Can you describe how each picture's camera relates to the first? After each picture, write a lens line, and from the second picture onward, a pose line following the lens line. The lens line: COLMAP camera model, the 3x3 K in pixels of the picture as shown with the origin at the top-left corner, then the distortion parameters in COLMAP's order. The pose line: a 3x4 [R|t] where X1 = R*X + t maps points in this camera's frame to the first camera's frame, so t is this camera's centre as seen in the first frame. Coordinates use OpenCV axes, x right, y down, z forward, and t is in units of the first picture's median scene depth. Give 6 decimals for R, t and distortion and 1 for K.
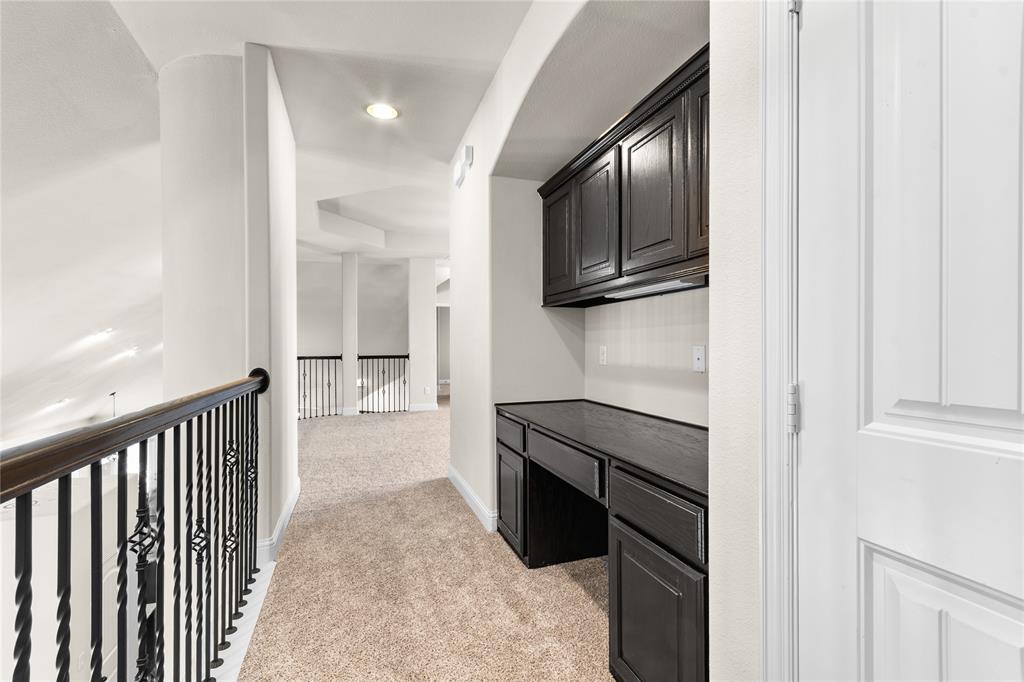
lens RADIAL K [[449.8, 0, 505.0], [0, 449.8, 346.4], [0, 0, 1]] dist [0.008073, -0.001842]
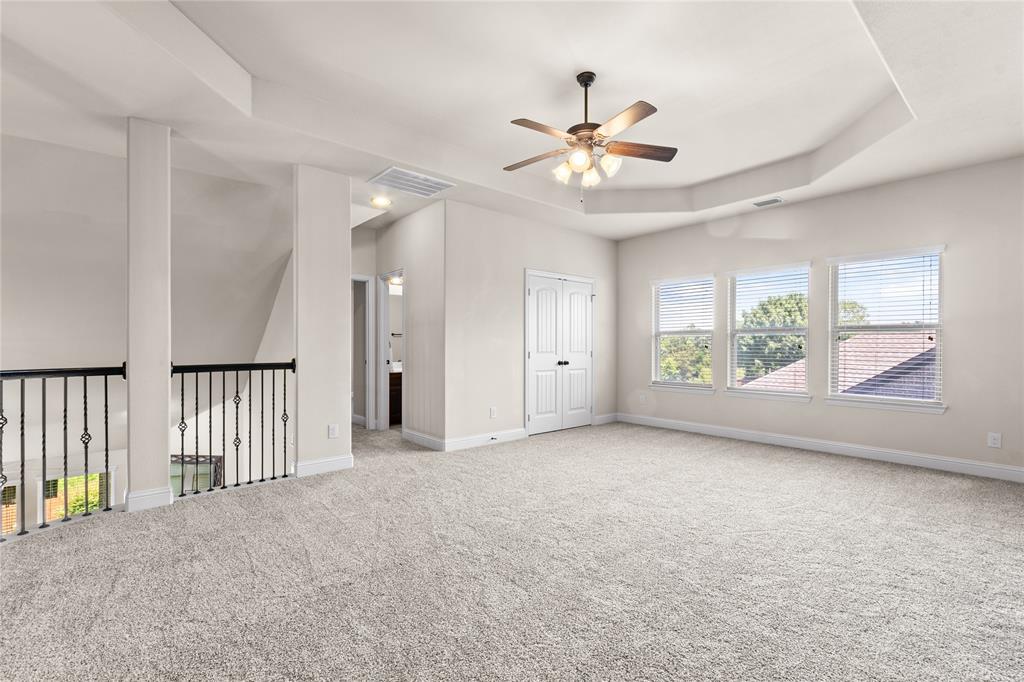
lens RADIAL K [[449.8, 0, 514.7], [0, 449.8, 344.7], [0, 0, 1]] dist [0.008073, -0.001842]
pose [[0.935253, 0.001507, 0.353977, -0.180696], [-0.002778, 0.999991, 0.003083, -0.002543], [-0.353970, -0.003867, 0.935249, 0.500896]]
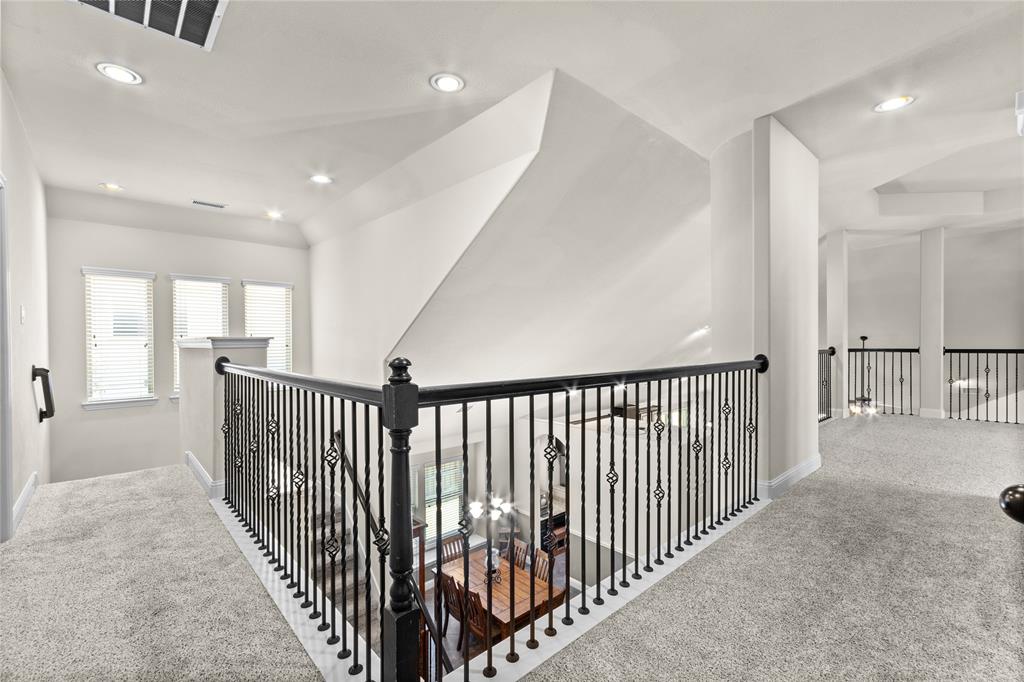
lens RADIAL K [[449.8, 0, 512.7], [0, 449.8, 346.0], [0, 0, 1]] dist [0.008073, -0.001842]
pose [[0.392459, 0.012600, -0.919683, 0.143673], [0.003410, 0.999879, 0.015154, -0.000541], [0.919763, -0.009083, 0.392369, -0.079004]]
